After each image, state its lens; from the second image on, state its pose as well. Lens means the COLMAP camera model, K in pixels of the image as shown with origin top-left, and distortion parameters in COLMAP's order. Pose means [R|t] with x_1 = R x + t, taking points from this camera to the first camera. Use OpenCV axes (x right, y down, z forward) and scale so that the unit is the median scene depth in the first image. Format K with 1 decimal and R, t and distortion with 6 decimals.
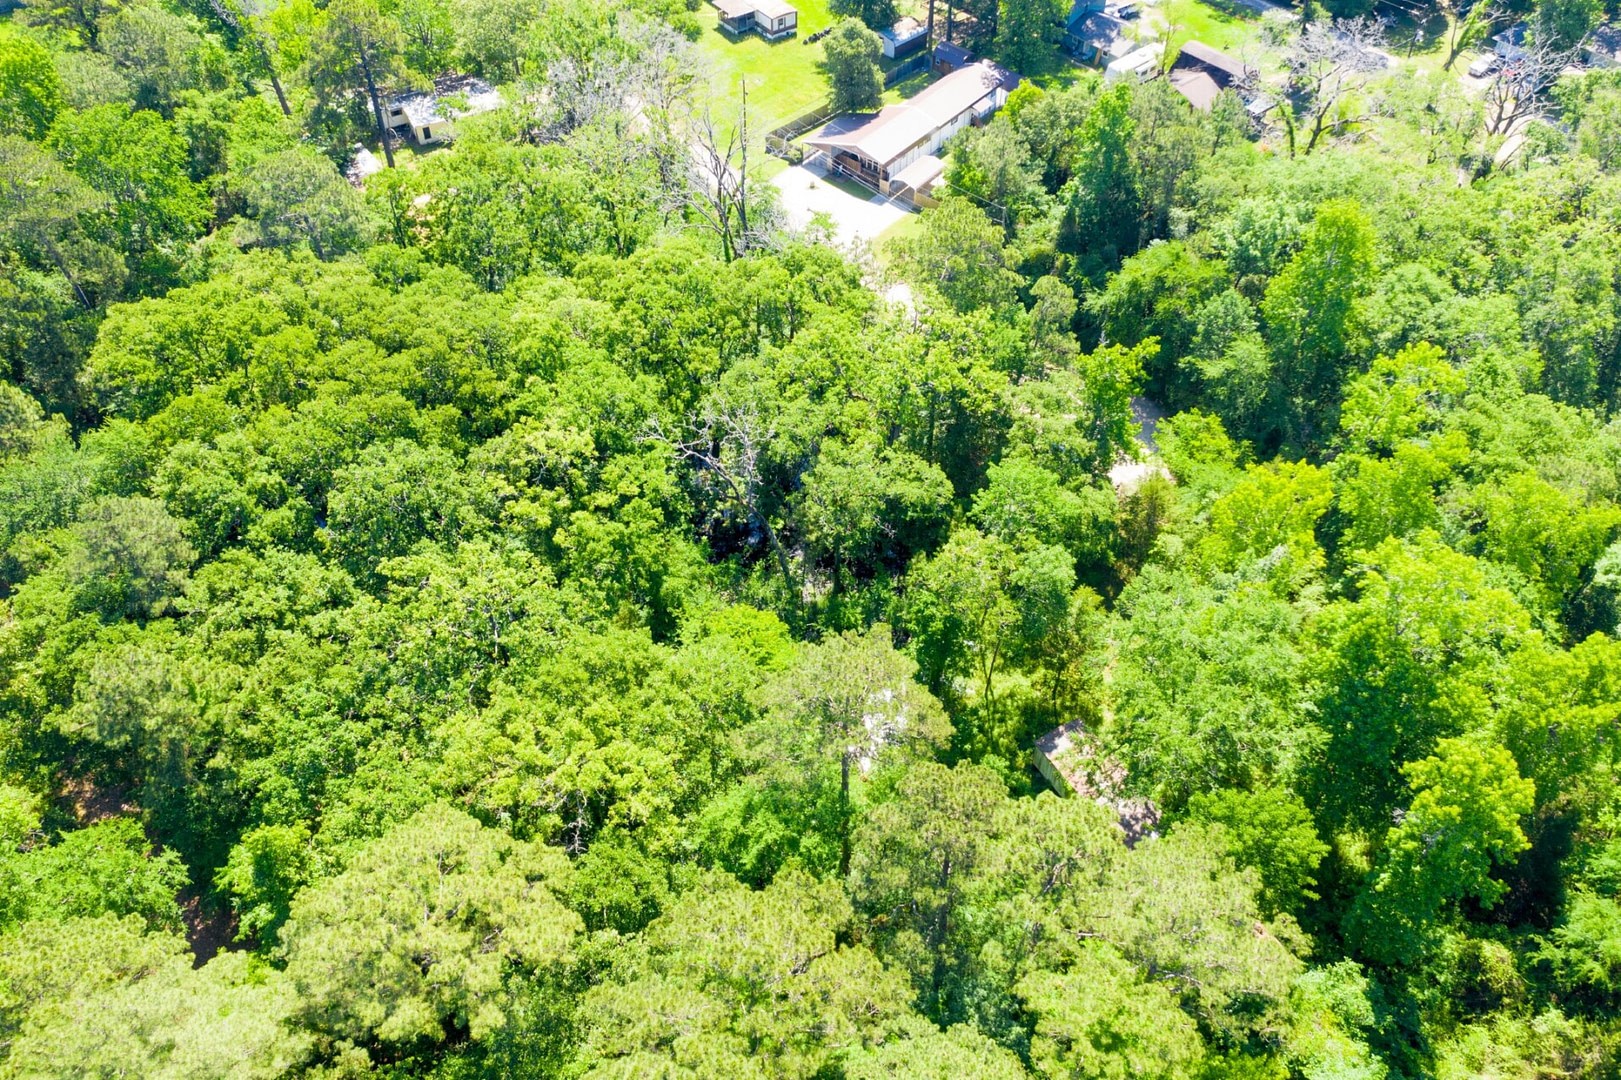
lens RADIAL K [[1284.2, 0, 808.0], [0, 1284.2, 536.2], [0, 0, 1]] dist [-0.008118, 0.020492]
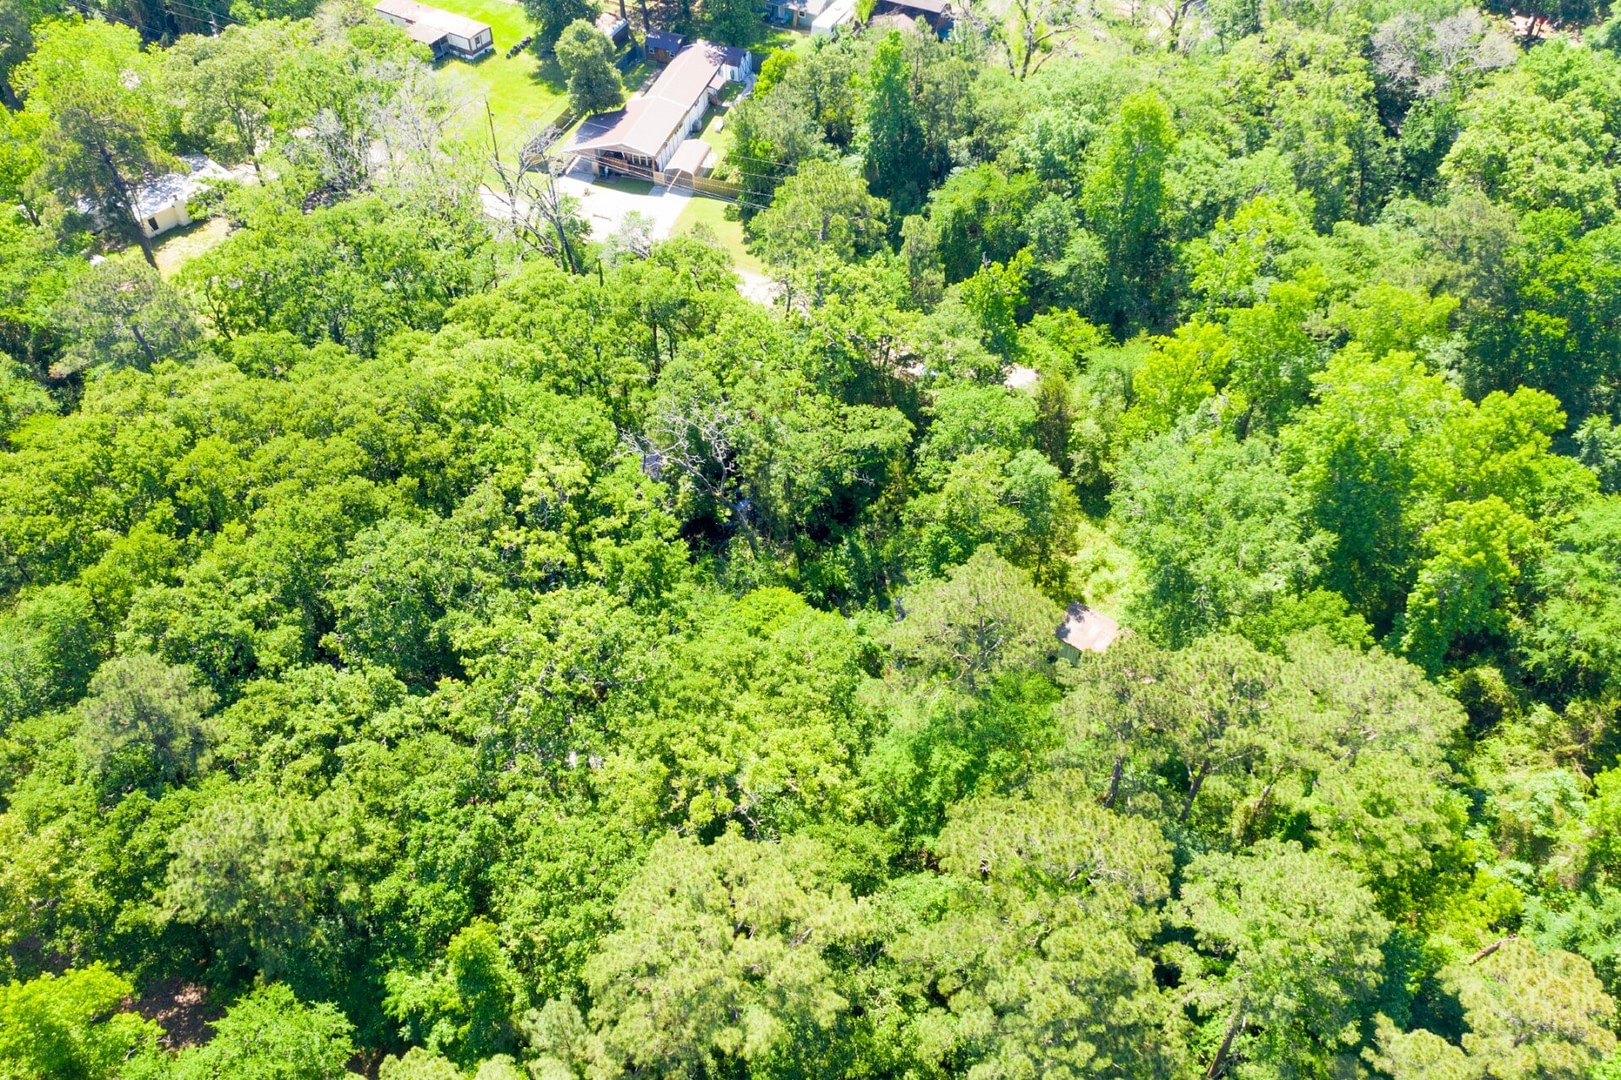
lens RADIAL K [[1284.2, 0, 808.0], [0, 1284.2, 536.2], [0, 0, 1]] dist [-0.008118, 0.020492]
pose [[0.926902, -0.274926, 0.255478, -0.248729], [0.273851, 0.960919, 0.040510, -0.015472], [-0.256631, 0.032414, 0.965966, 0.006884]]
